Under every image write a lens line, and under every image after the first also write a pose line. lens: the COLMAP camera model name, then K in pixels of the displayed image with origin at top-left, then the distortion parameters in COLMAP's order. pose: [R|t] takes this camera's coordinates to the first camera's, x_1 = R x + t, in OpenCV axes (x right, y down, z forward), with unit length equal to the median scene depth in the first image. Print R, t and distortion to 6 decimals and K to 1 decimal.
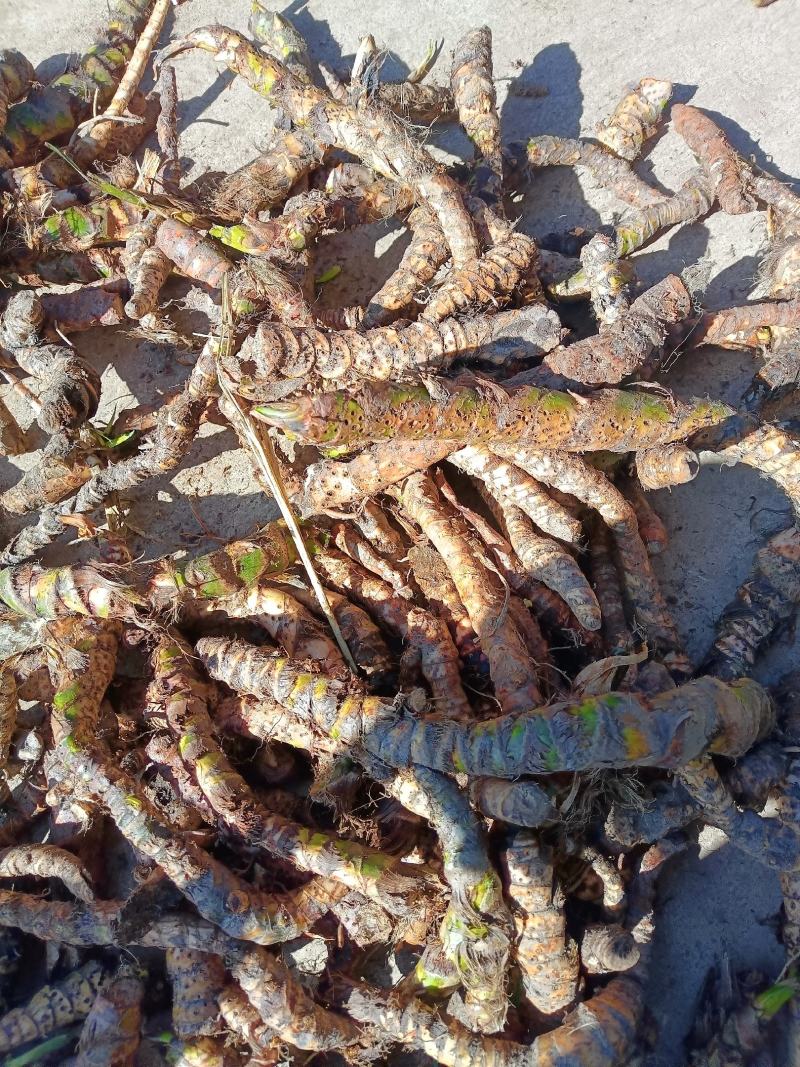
lens RADIAL K [[765.5, 0, 400.0], [0, 765.5, 533.5], [0, 0, 1]] dist [0.017047, -0.024657]
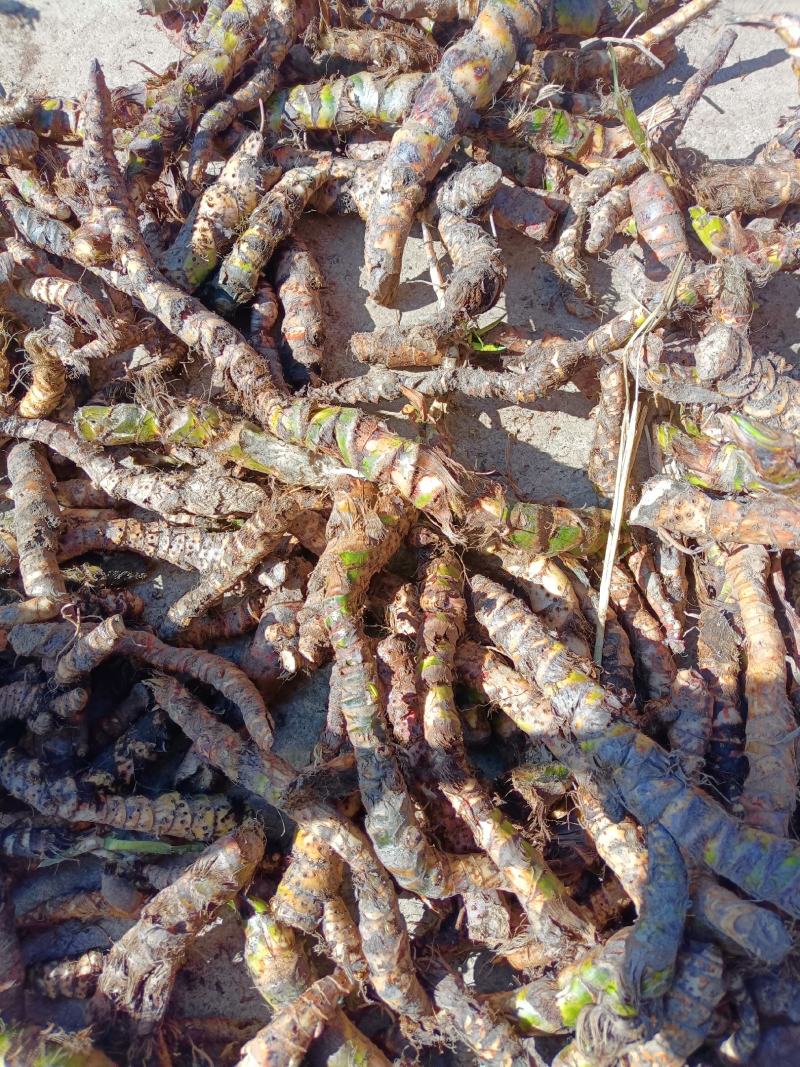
lens RADIAL K [[765.5, 0, 400.0], [0, 765.5, 533.5], [0, 0, 1]] dist [0.017047, -0.024657]
pose [[0.845181, 0.531342, -0.057830, -0.304181], [-0.529494, 0.847126, 0.044870, 0.099063], [0.072830, -0.007303, 0.997318, 0.033032]]
